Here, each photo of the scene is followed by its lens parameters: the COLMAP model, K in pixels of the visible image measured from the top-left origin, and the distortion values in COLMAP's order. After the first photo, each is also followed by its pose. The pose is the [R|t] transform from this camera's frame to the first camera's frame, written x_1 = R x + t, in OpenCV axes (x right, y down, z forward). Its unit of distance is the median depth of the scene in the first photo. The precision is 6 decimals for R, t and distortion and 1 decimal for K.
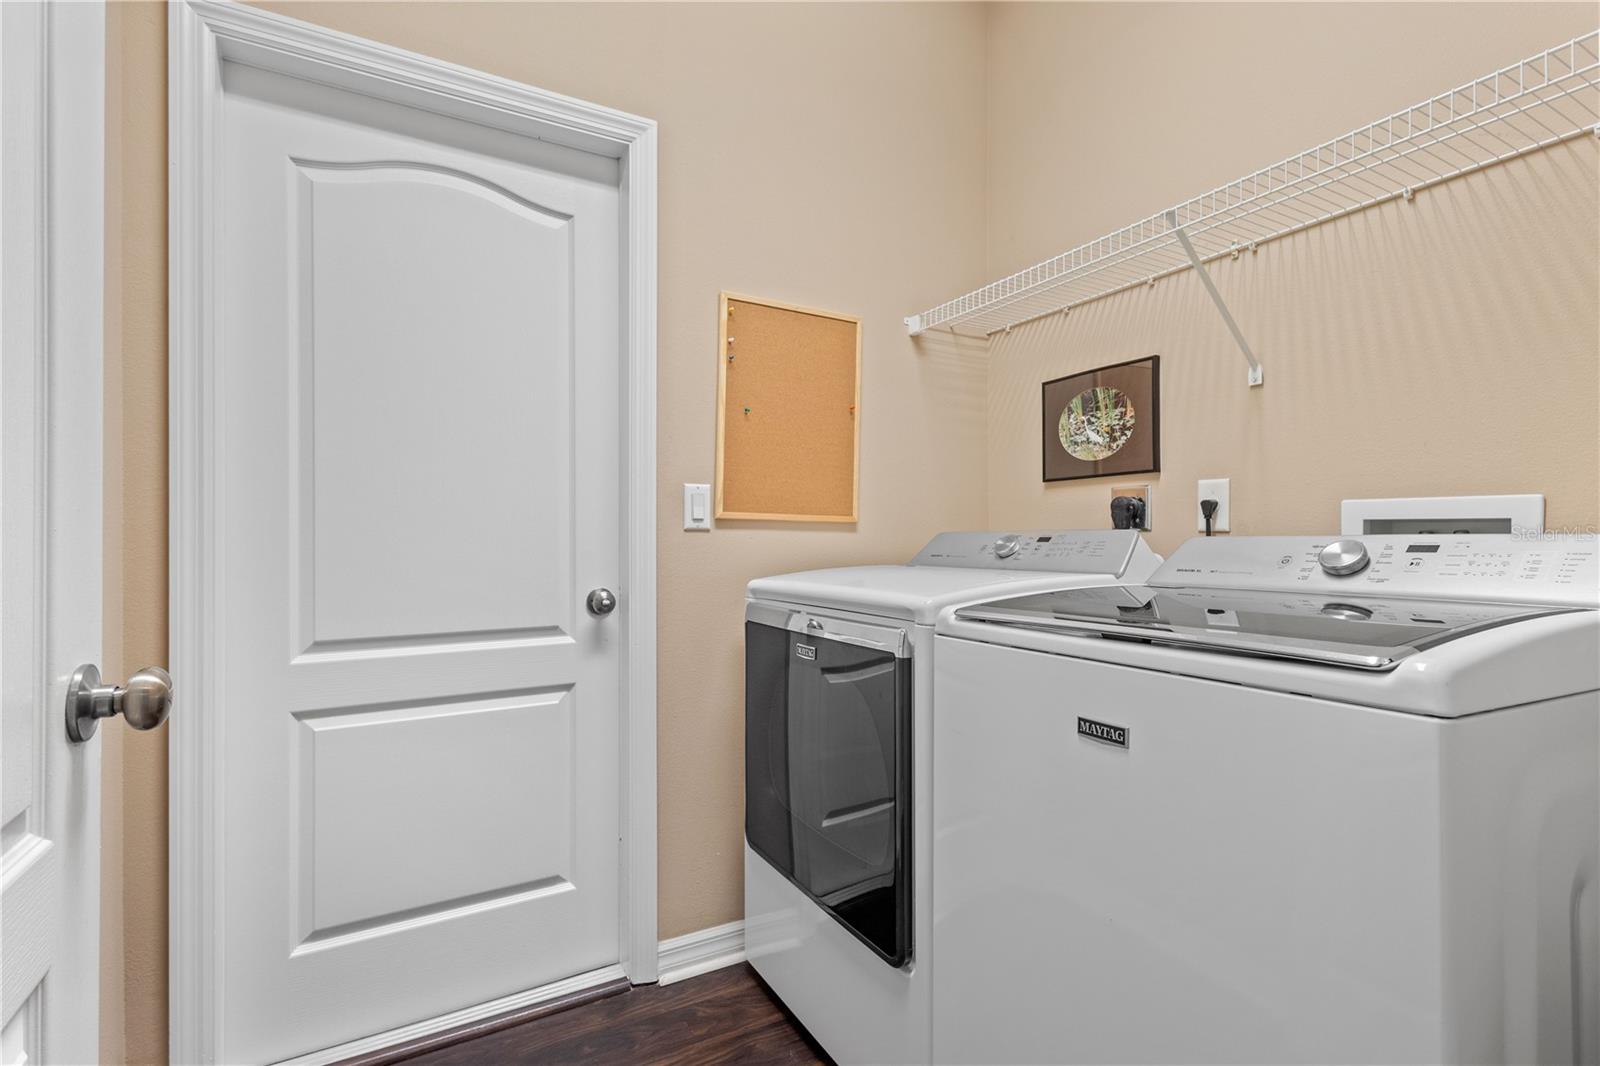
lens RADIAL K [[744.7, 0, 802.0], [0, 744.7, 535.5], [0, 0, 1]] dist [0.013362, -0.001577]
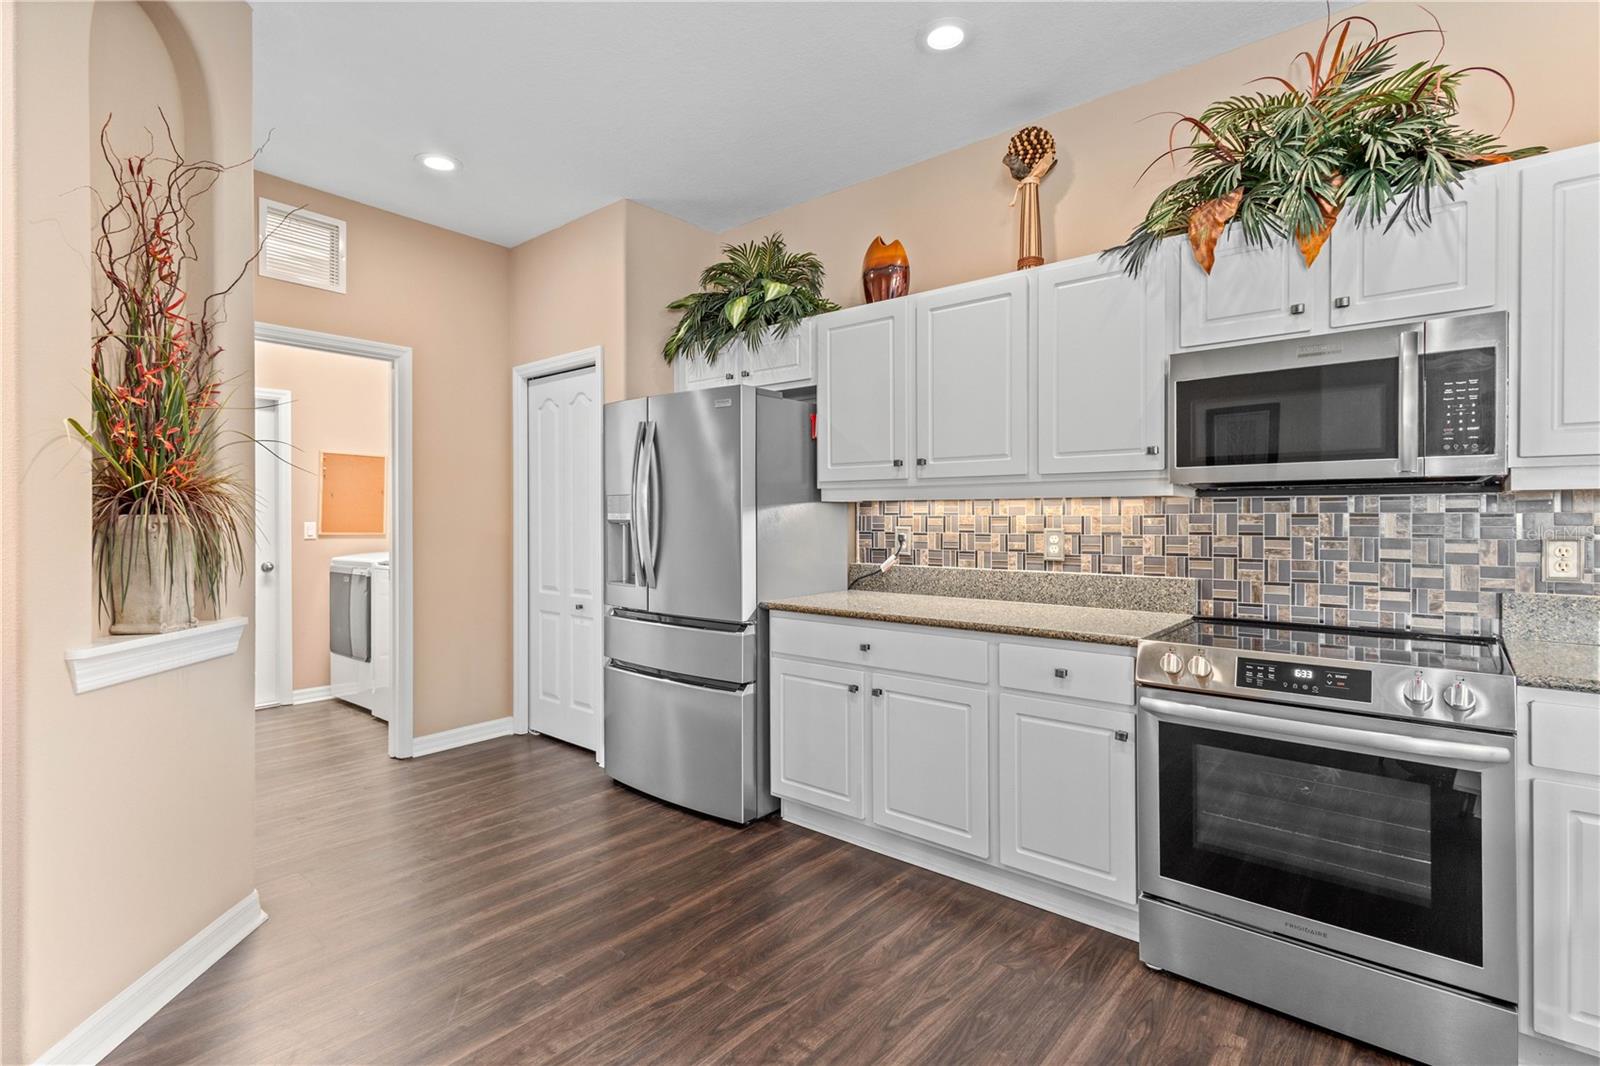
lens RADIAL K [[749.4, 0, 796.8], [0, 749.4, 513.9], [0, 0, 1]] dist [0.015976, -0.000149]
pose [[0.935264, -0.000179, 0.353951, 0.543397], [0.001121, 0.999996, -0.002457, -0.092078], [-0.353949, 0.002695, 0.935261, -2.195682]]
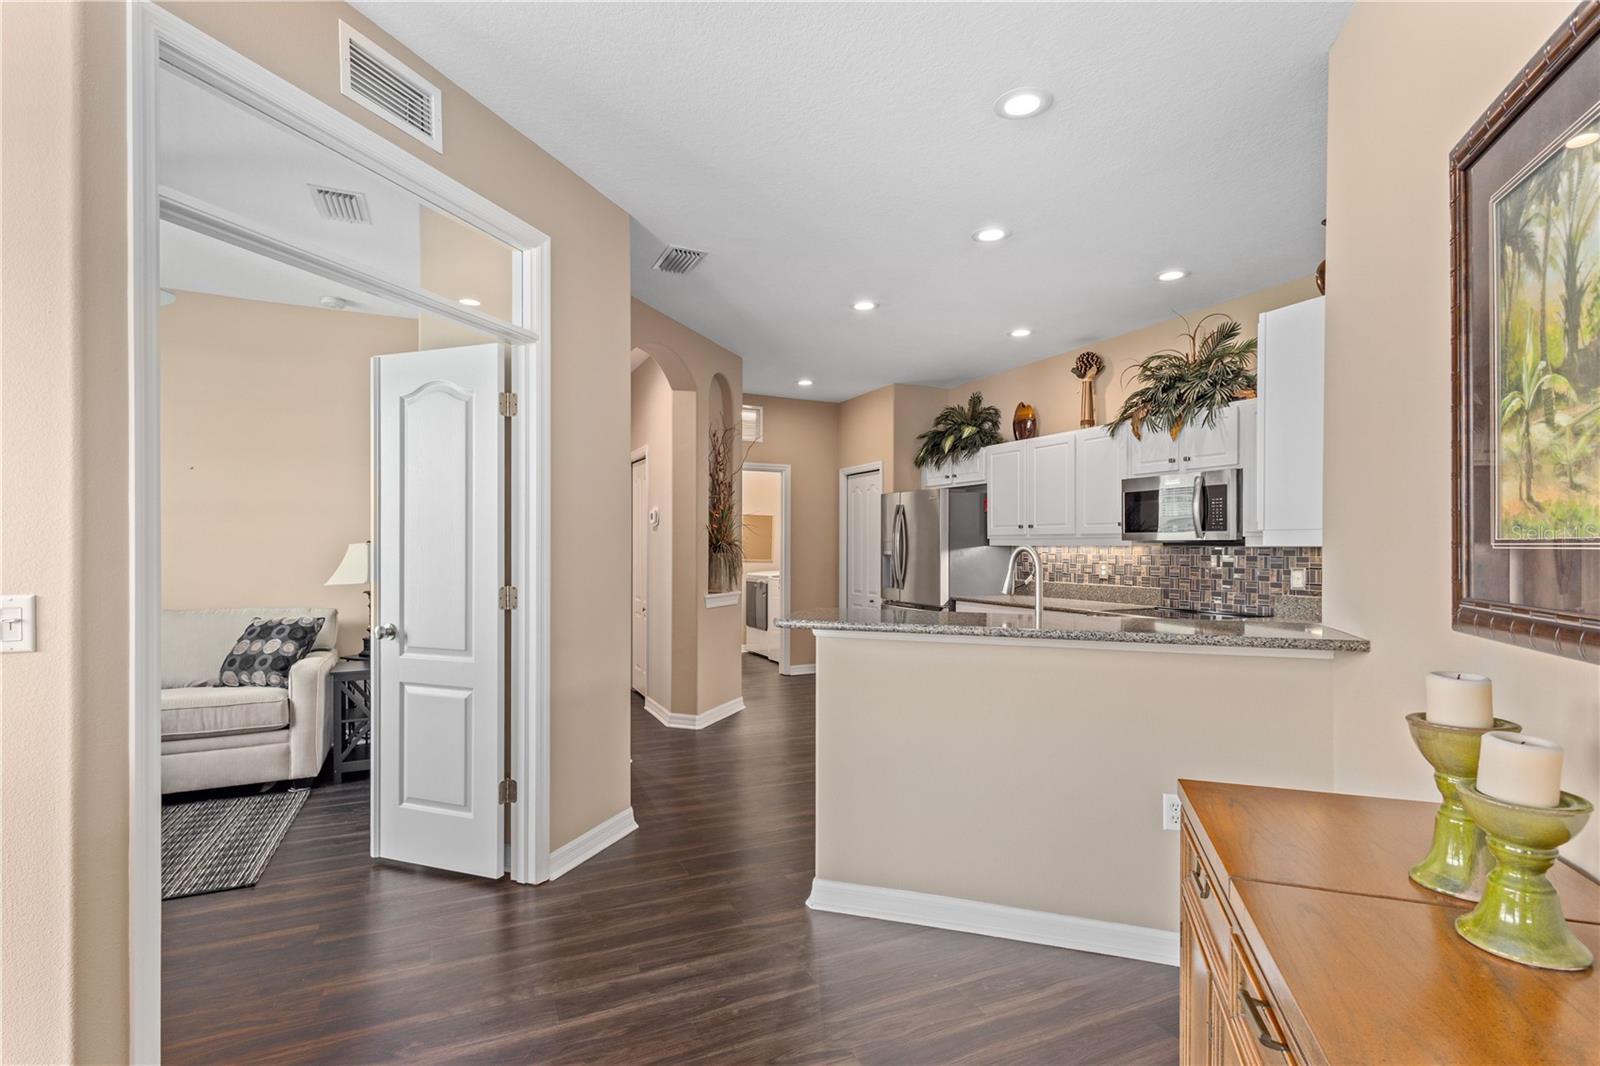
lens RADIAL K [[744.7, 0, 802.0], [0, 744.7, 535.5], [0, 0, 1]] dist [0.013362, -0.001577]
pose [[0.997647, 0.001276, -0.068543, 0.623529], [-0.002177, 0.999912, -0.013065, -0.125602], [0.068520, 0.013183, 0.997563, -3.897383]]
